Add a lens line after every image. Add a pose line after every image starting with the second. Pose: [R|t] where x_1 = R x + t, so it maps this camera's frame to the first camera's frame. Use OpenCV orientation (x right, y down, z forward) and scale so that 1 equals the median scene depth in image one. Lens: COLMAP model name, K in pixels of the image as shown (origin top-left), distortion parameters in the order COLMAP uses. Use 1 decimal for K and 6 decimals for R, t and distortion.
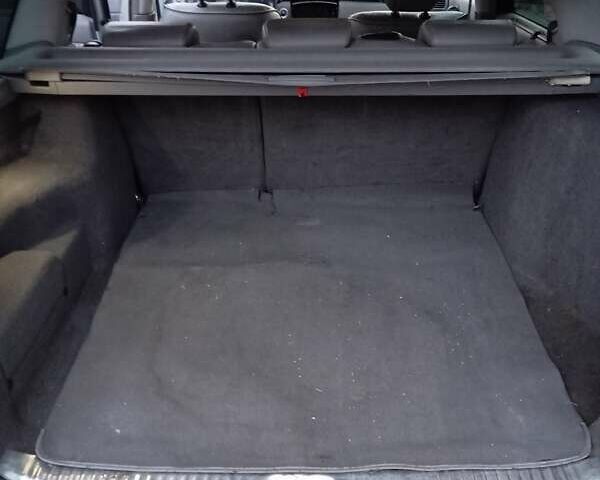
lens RADIAL K [[674.4, 0, 300.0], [0, 674.4, 240.0], [0, 0, 1]] dist [0.119263, -0.249690]
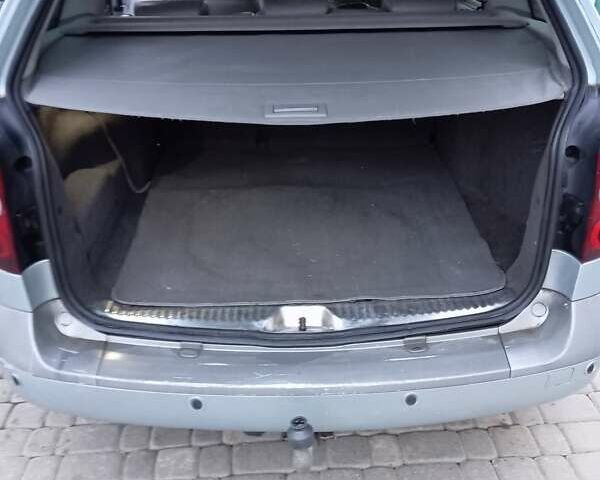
lens RADIAL K [[674.4, 0, 300.0], [0, 674.4, 240.0], [0, 0, 1]] dist [0.119263, -0.249690]
pose [[0.999203, -0.026179, 0.030134, -0.034338], [0.026280, 0.999650, -0.002979, 0.164998], [-0.030046, 0.003769, 0.999541, -0.323228]]
